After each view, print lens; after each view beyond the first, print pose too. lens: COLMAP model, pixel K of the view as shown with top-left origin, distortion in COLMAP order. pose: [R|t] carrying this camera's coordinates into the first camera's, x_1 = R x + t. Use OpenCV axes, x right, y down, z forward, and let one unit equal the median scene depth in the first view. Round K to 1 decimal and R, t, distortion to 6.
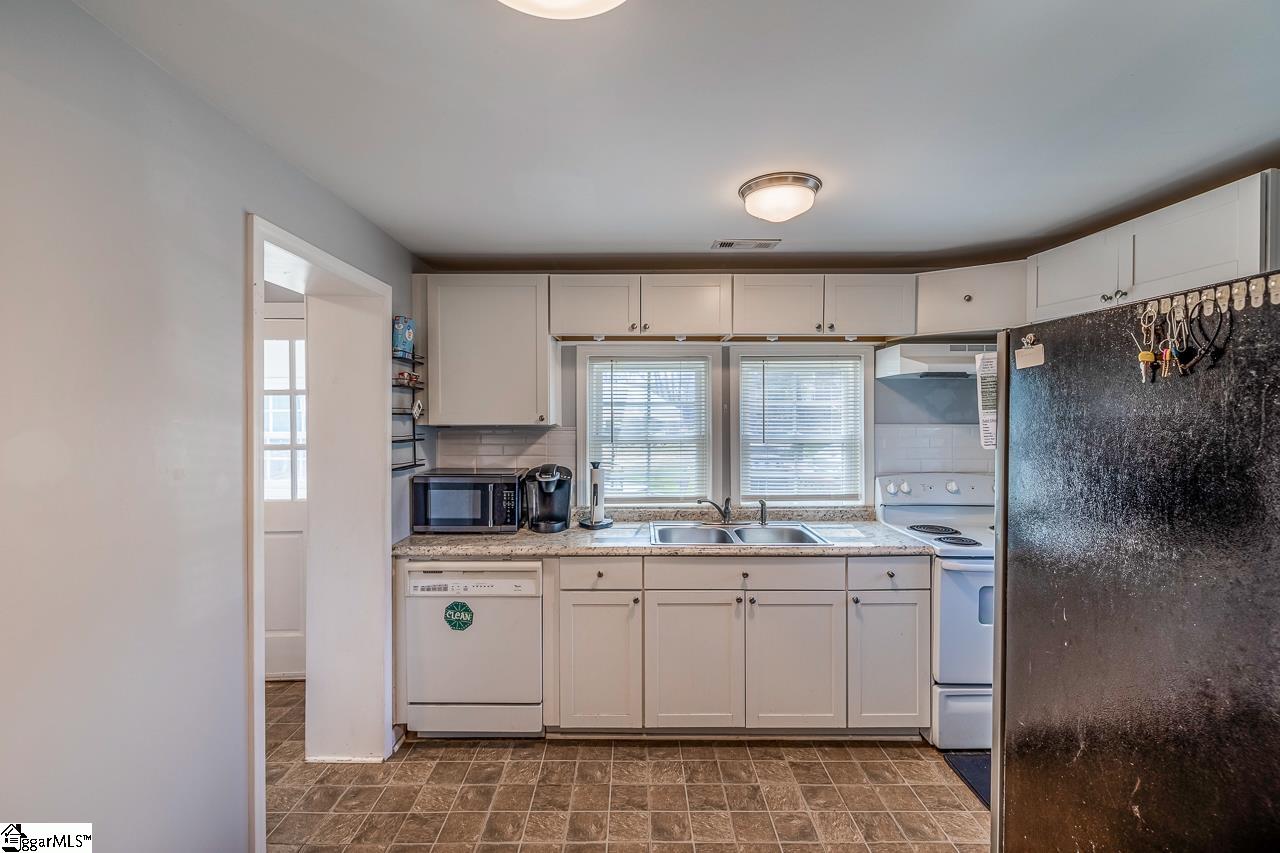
lens RADIAL K [[564.9, 0, 645.0], [0, 564.9, 419.7], [0, 0, 1]] dist [-0.000194, -0.000768]
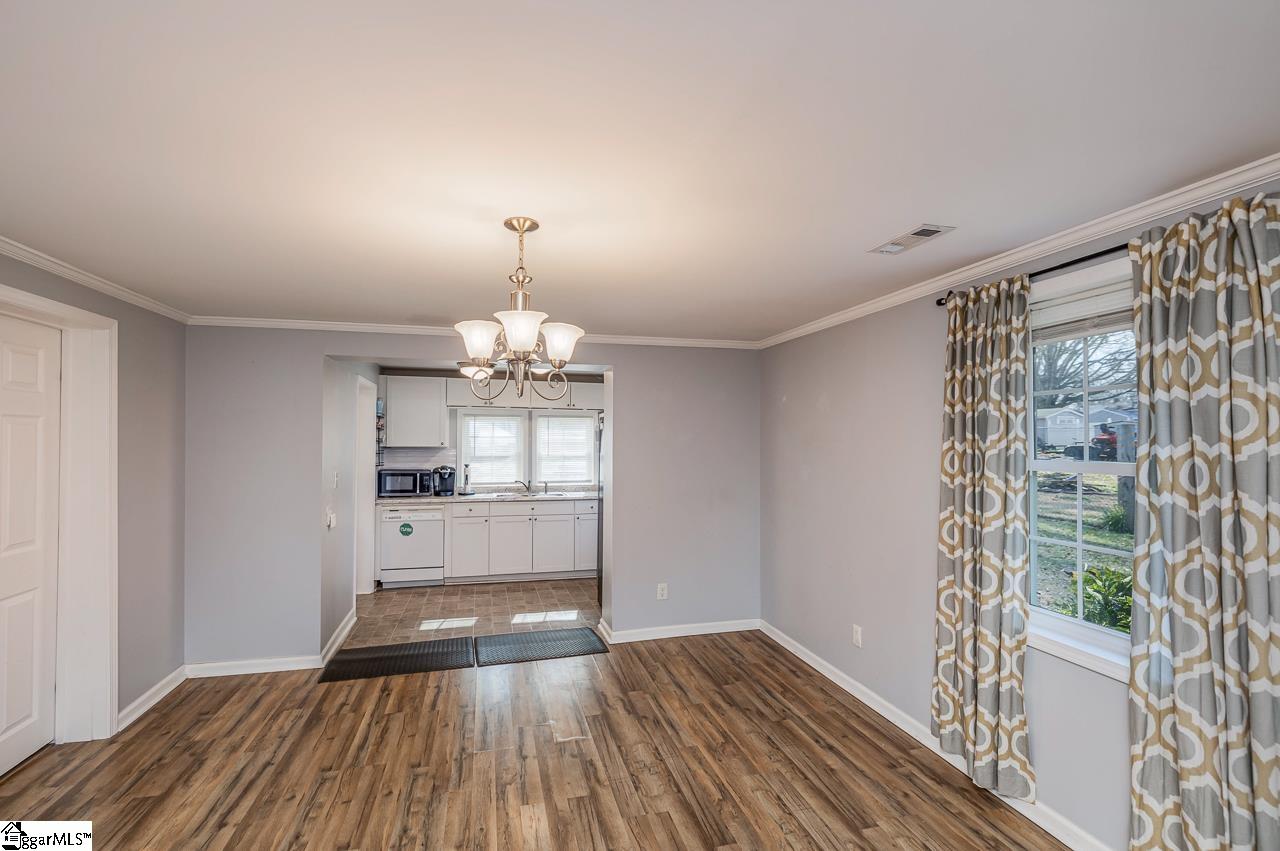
lens RADIAL K [[564.9, 0, 629.8], [0, 564.9, 436.0], [0, 0, 1]] dist [-0.000194, -0.000768]
pose [[0.971693, 0.010731, 0.236002, 0.005722], [-0.004650, 0.999643, -0.026309, 0.022801], [-0.236200, 0.024467, 0.971396, -1.345335]]
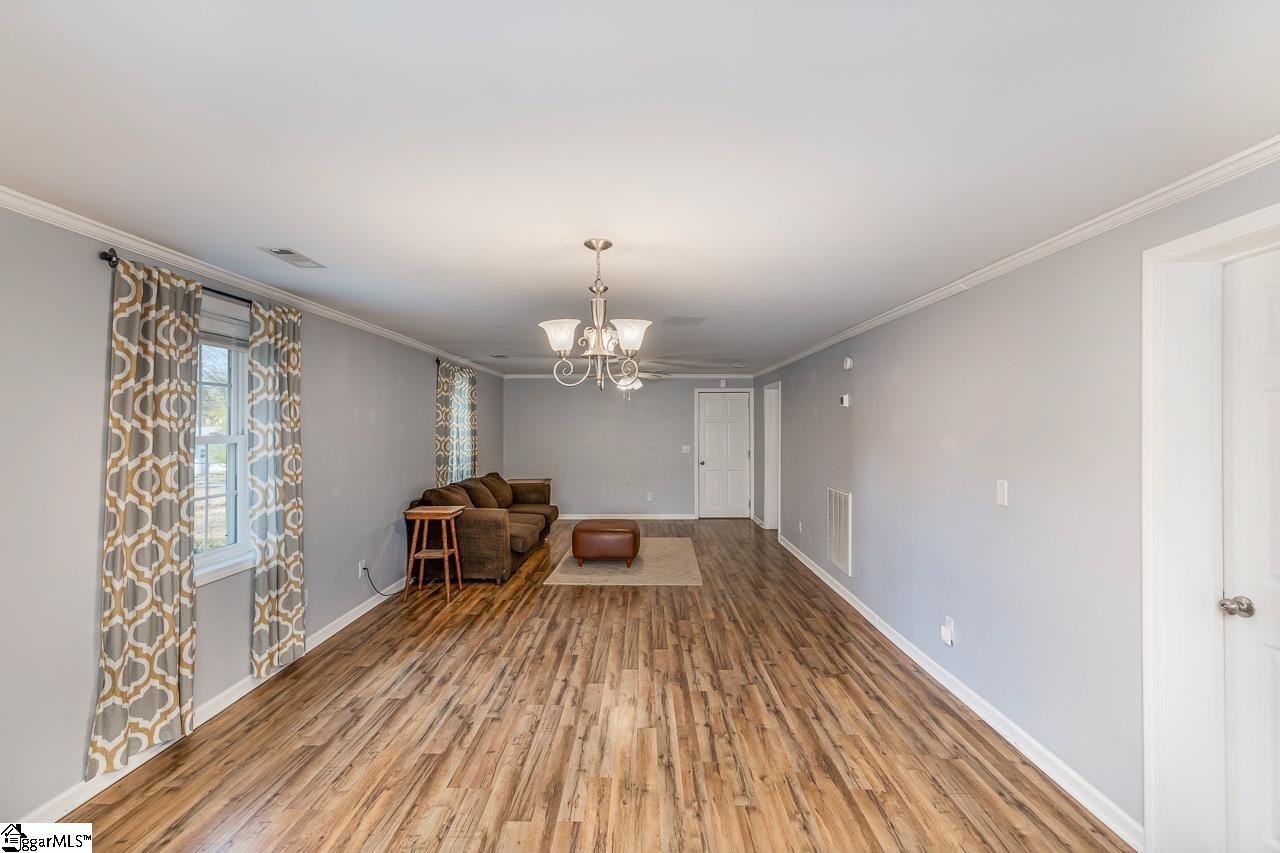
lens RADIAL K [[564.9, 0, 635.9], [0, 564.9, 416.0], [0, 0, 1]] dist [-0.000194, -0.000768]
pose [[-0.999705, 0.004749, 0.023823, -0.041333], [0.004755, 0.999989, 0.000161, 0.001231], [-0.023822, 0.000275, -0.999716, 0.277121]]
